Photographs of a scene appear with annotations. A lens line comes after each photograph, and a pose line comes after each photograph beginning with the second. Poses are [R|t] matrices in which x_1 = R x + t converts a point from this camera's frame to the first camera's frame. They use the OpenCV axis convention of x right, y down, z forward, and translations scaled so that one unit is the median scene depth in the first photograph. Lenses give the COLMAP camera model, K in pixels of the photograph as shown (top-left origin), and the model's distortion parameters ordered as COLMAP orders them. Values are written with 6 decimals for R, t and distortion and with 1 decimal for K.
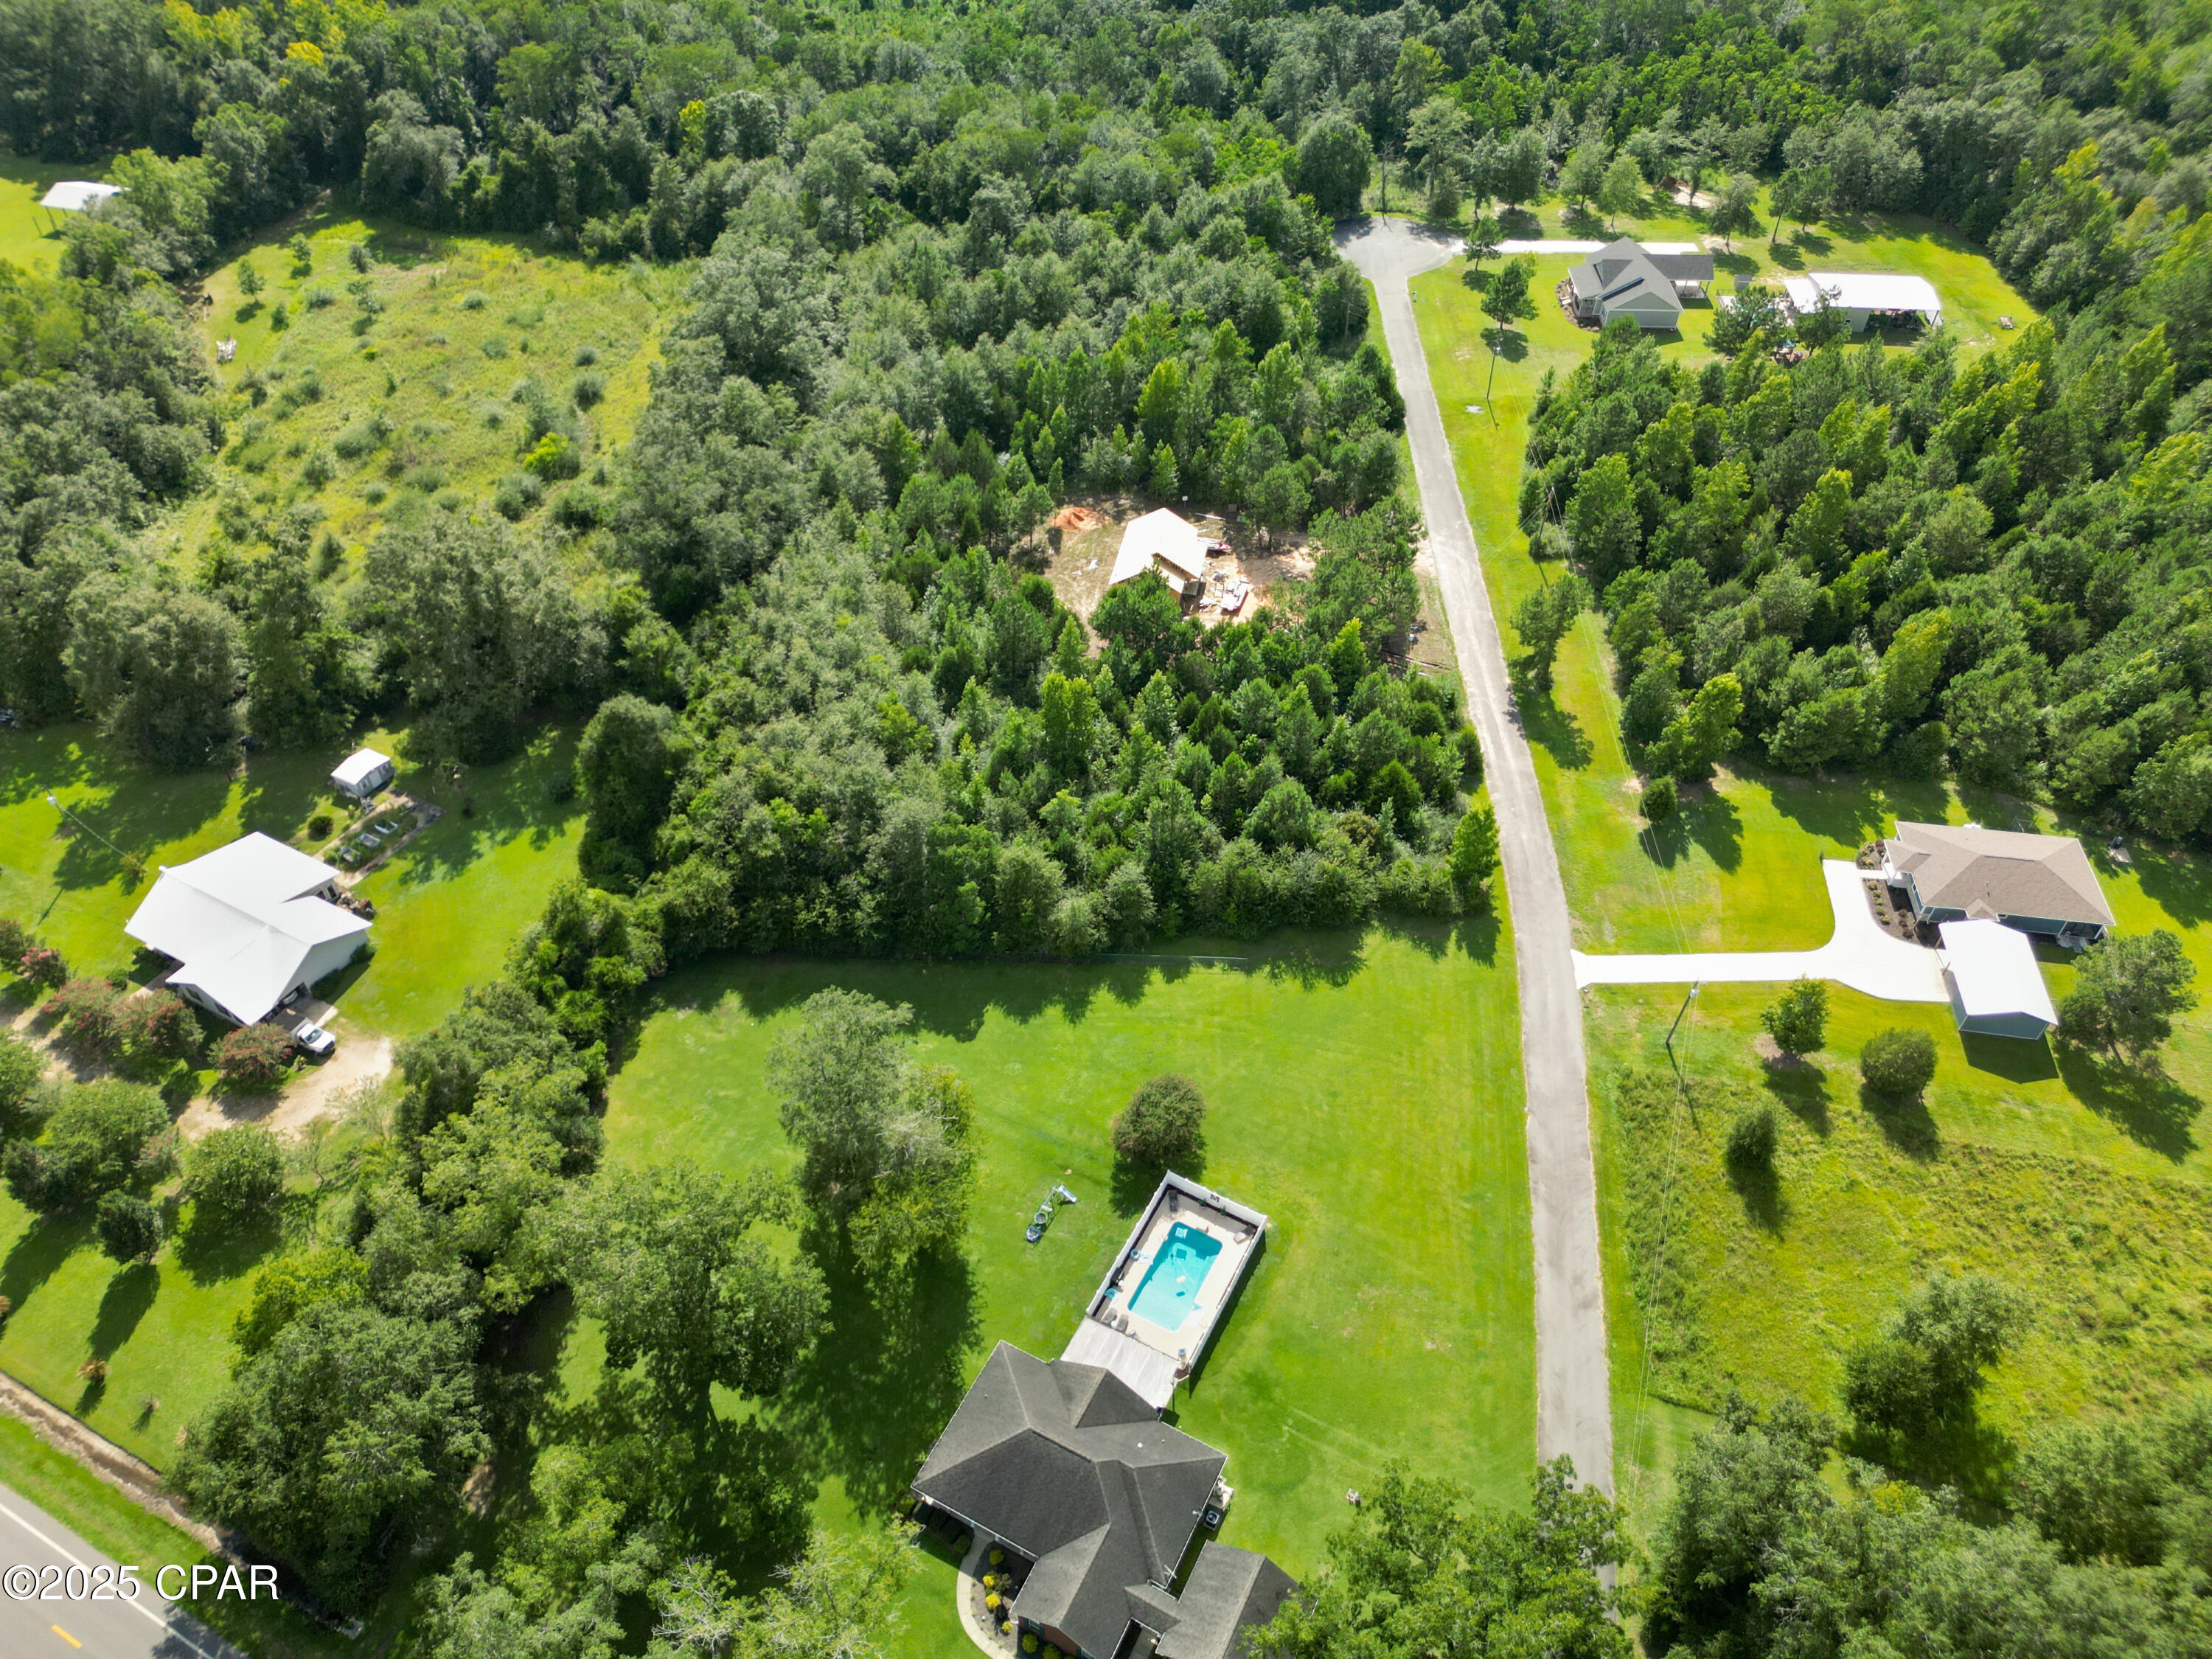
lens RADIAL K [[1556.7, 0, 1106.0], [0, 1556.7, 829.5], [0, 0, 1]] dist [0.019328, -0.000187]
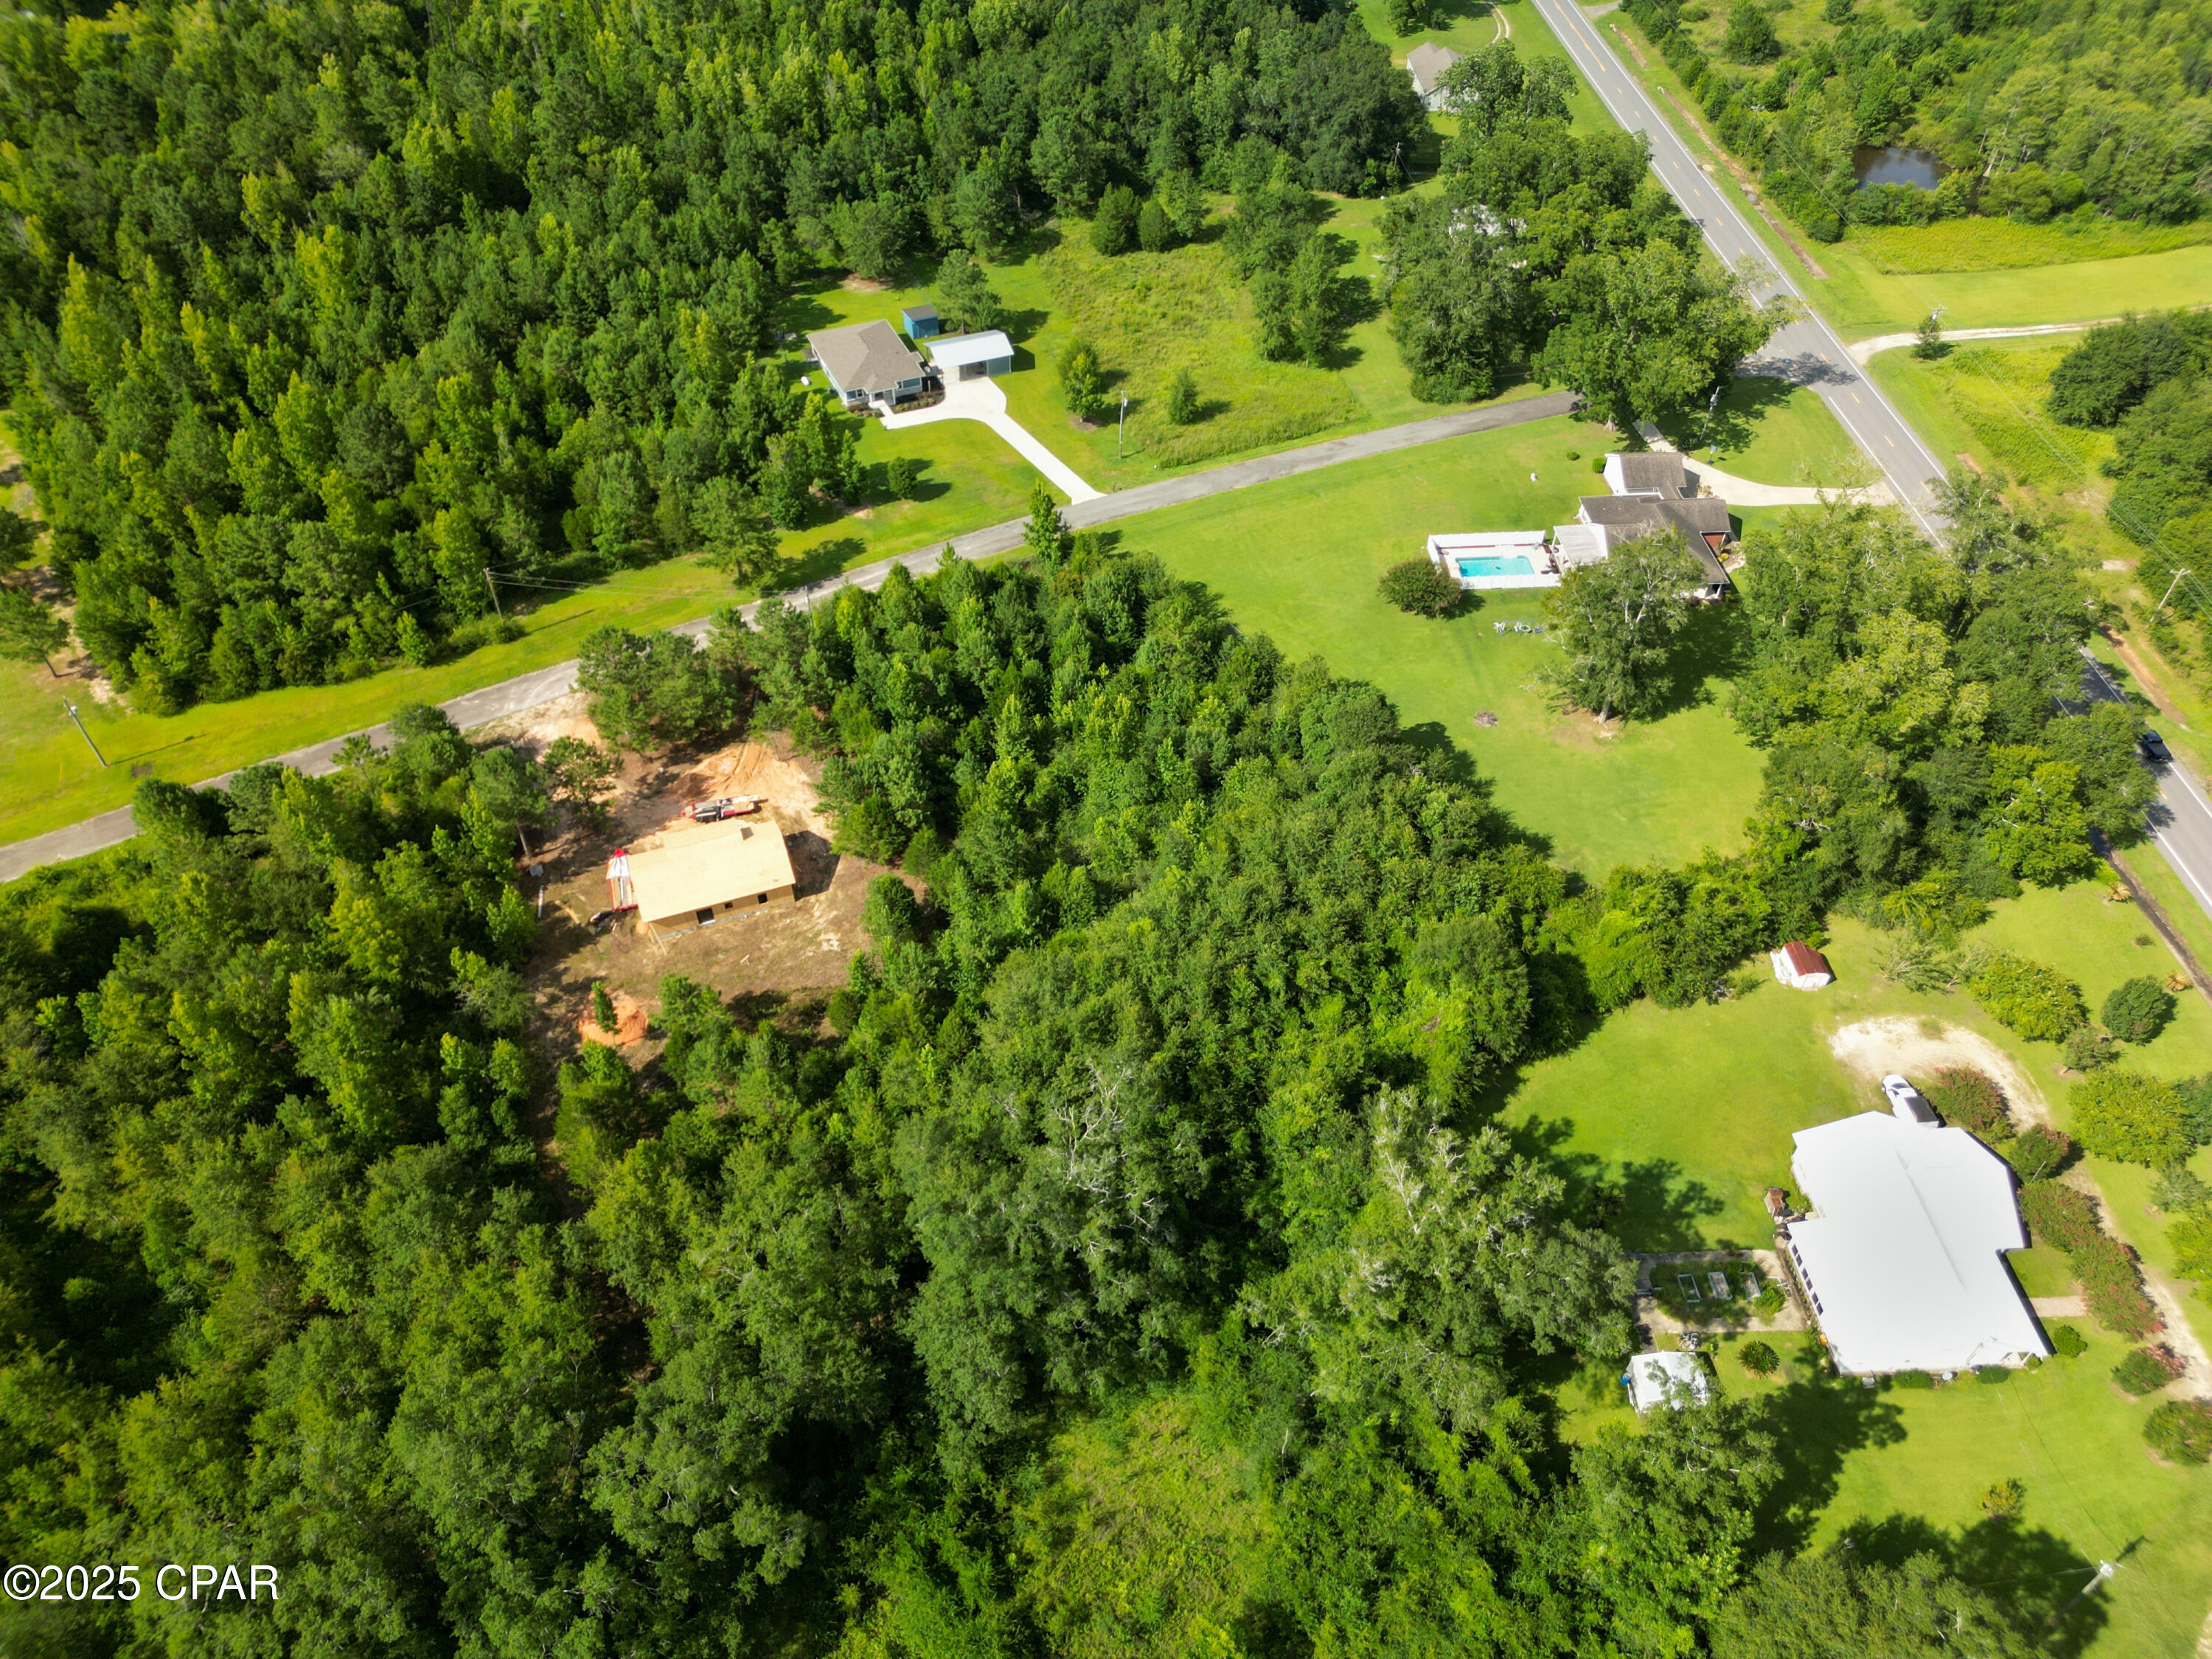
lens RADIAL K [[1583.4, 0, 1106.0], [0, 1583.4, 829.5], [0, 0, 1]] dist [0.000435, -0.003938]
pose [[-0.528503, -0.599778, 0.600792, -0.673183], [0.583094, 0.257888, 0.770386, -0.851184], [-0.616998, 0.757470, 0.213433, 0.894724]]
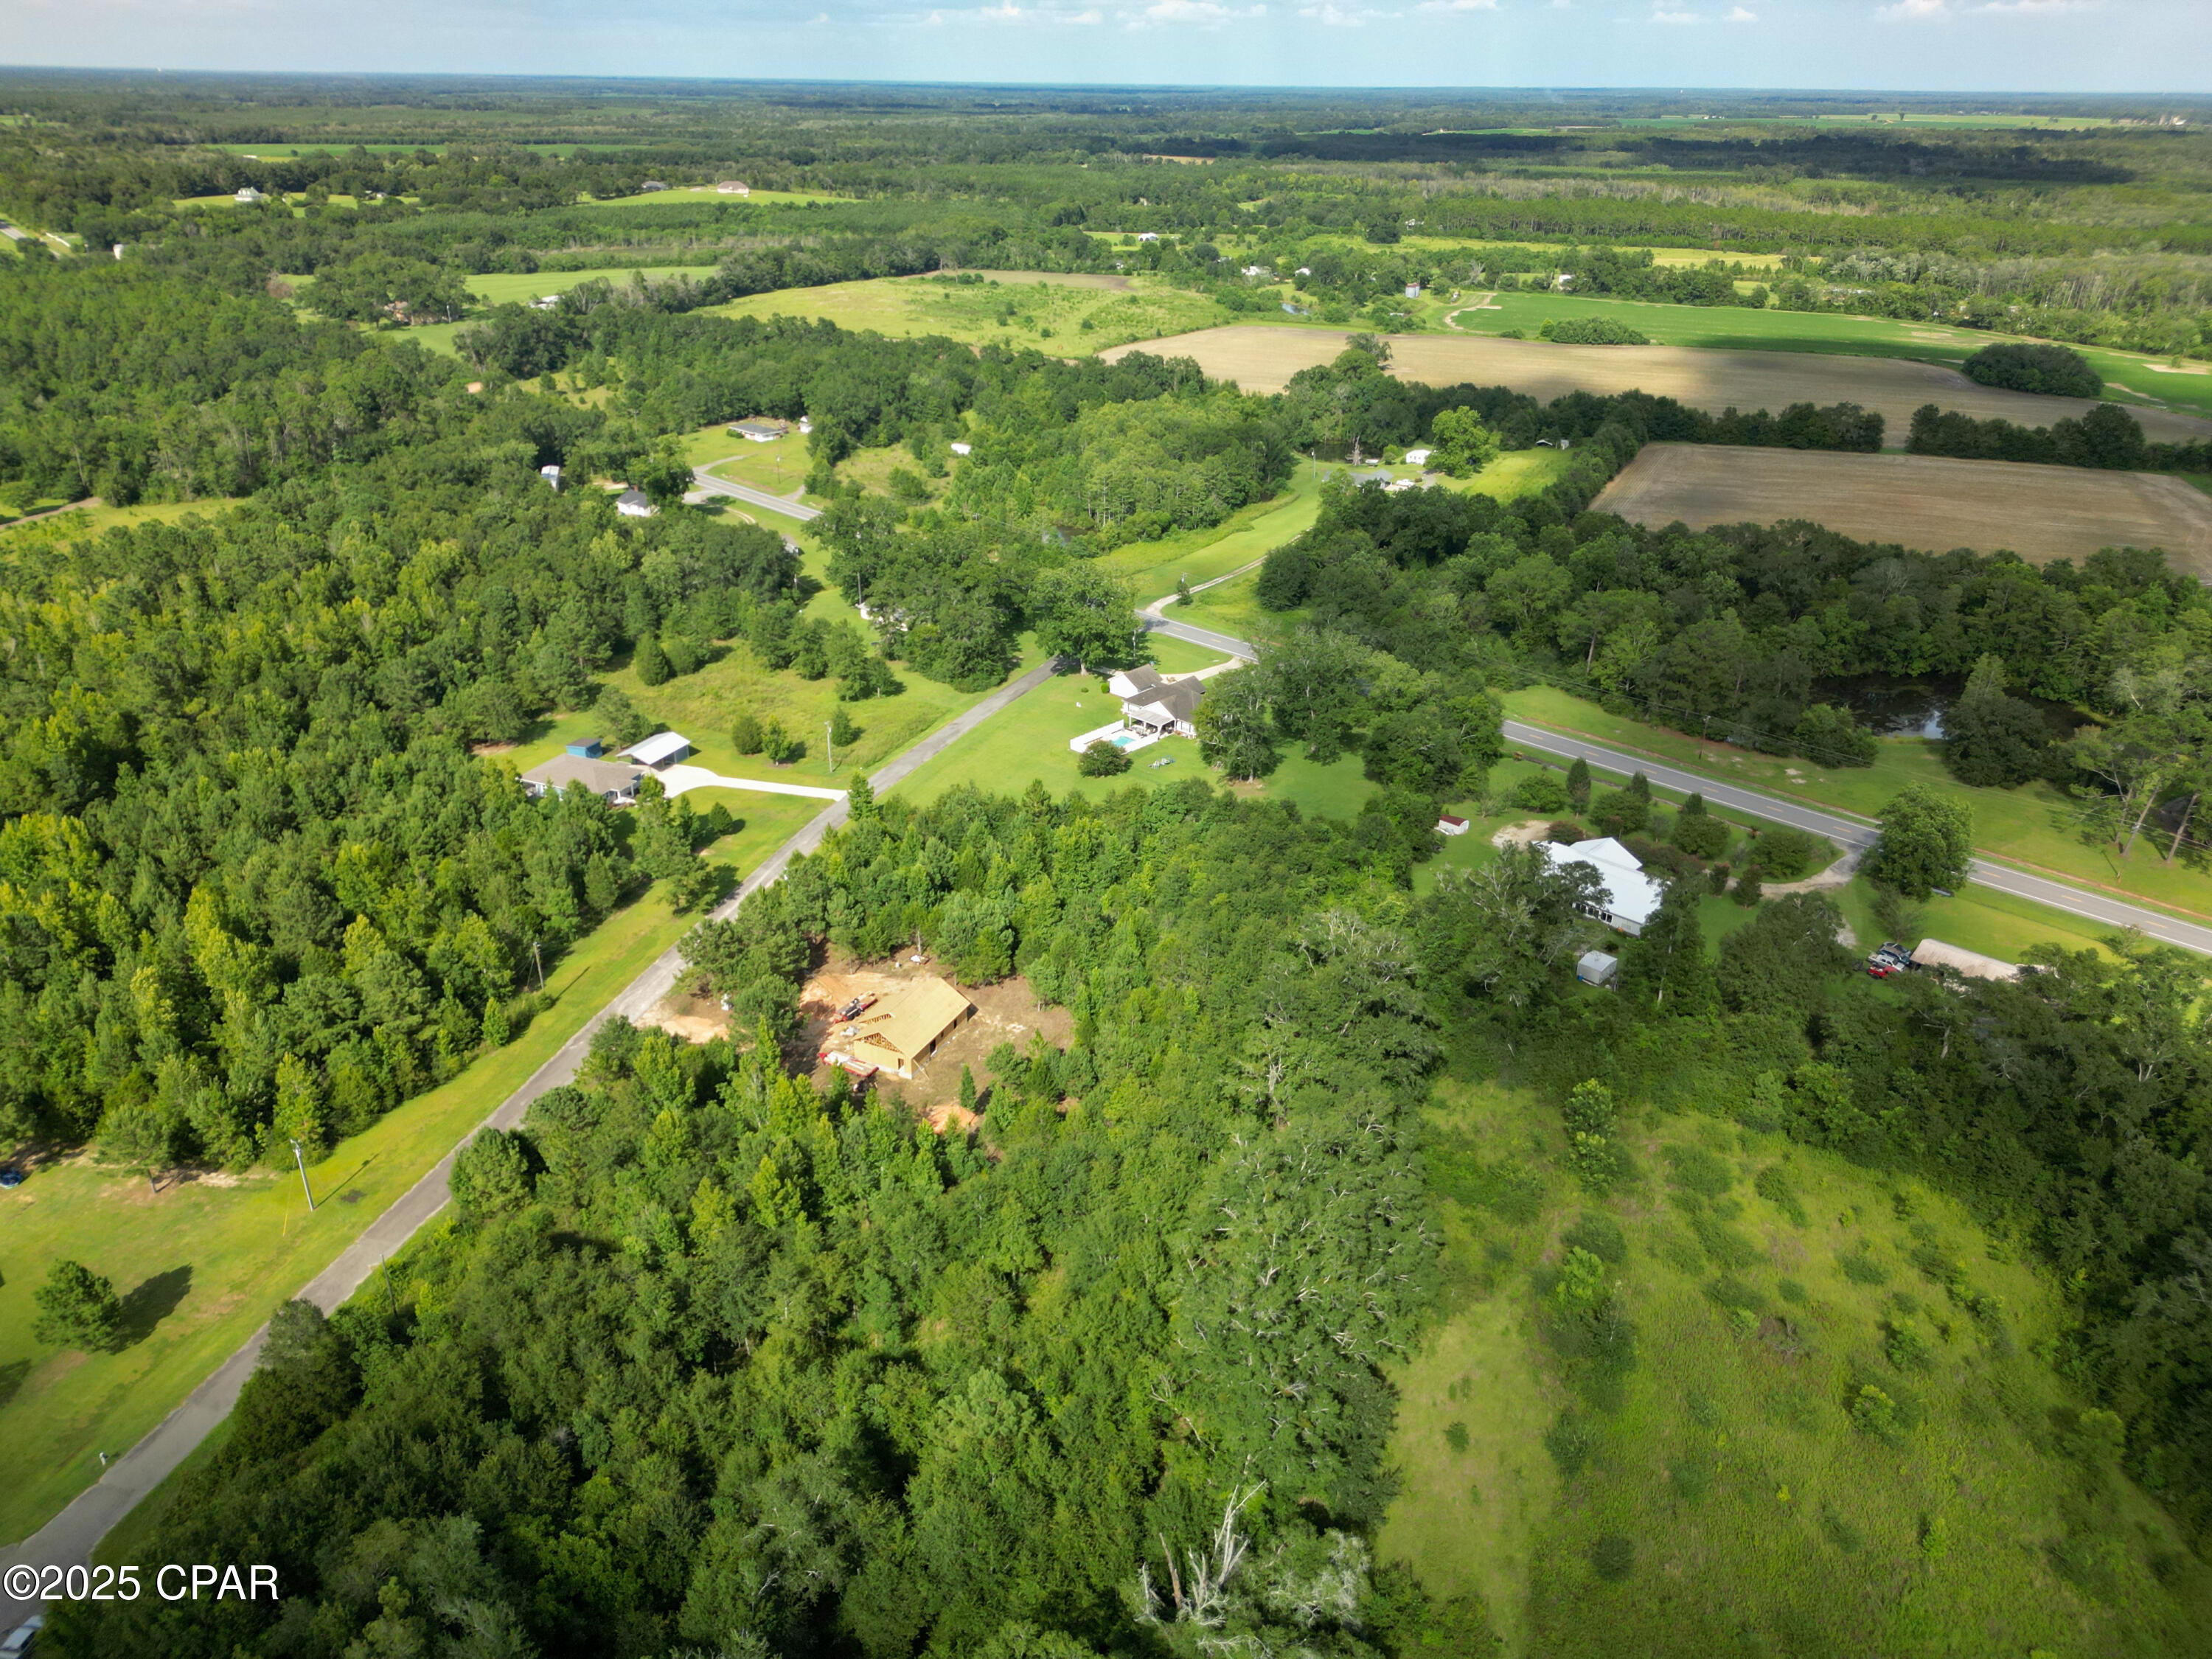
lens RADIAL K [[1556.7, 0, 1106.0], [0, 1556.7, 829.5], [0, 0, 1]] dist [0.019328, -0.000187]
pose [[-0.975412, -0.138106, 0.171751, -0.326789], [0.109719, 0.371567, 0.921900, -1.544799], [-0.191137, 0.918077, -0.347278, 1.584925]]
